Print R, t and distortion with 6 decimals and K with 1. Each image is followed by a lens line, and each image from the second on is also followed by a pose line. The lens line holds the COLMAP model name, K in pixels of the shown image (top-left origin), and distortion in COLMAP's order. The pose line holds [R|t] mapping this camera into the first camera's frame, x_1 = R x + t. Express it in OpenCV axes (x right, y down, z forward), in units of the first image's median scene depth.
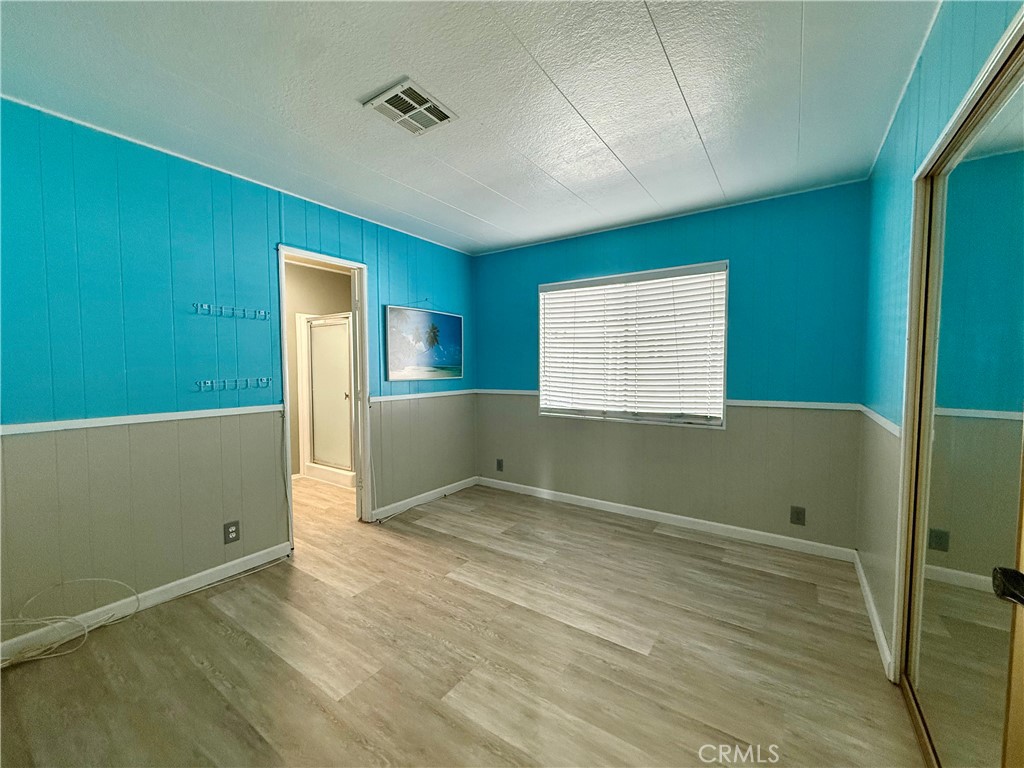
lens RADIAL K [[410.1, 0, 510.7], [0, 410.1, 385.4], [0, 0, 1]] dist [-0.002575, 0.000172]
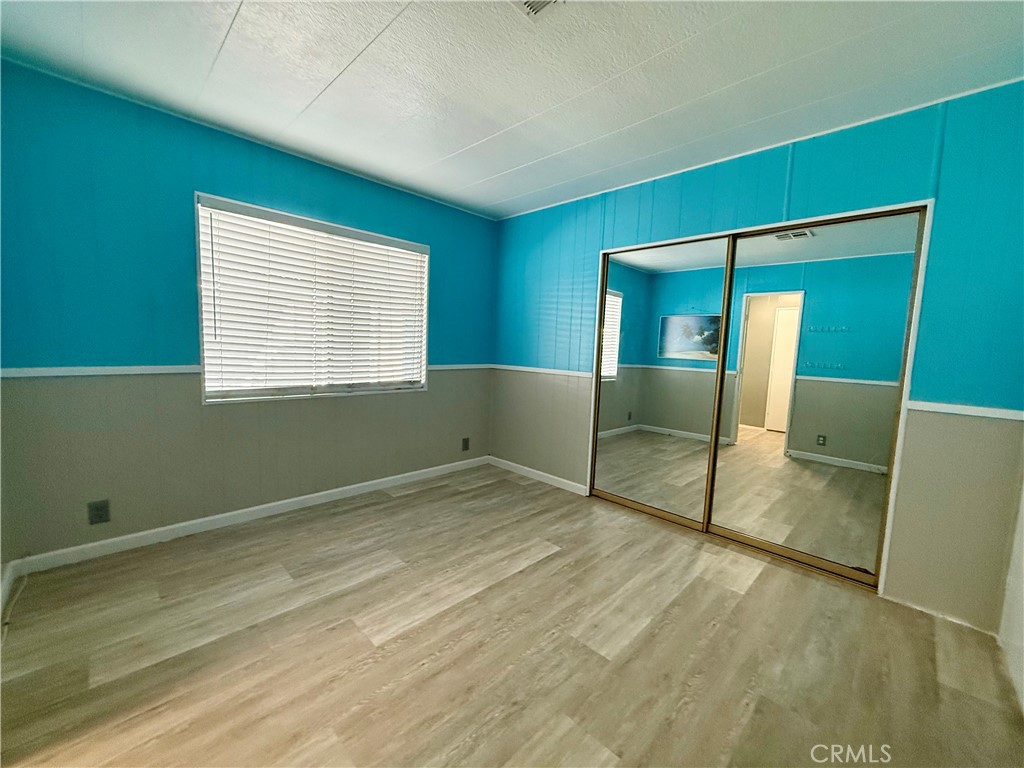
lens RADIAL K [[410.1, 0, 510.1], [0, 410.1, 386.0], [0, 0, 1]] dist [-0.002575, 0.000172]
pose [[0.174341, -0.088789, 0.980674, -0.617306], [0.008501, 0.996025, 0.088667, -0.009399], [-0.984649, -0.007121, 0.174403, 0.567185]]
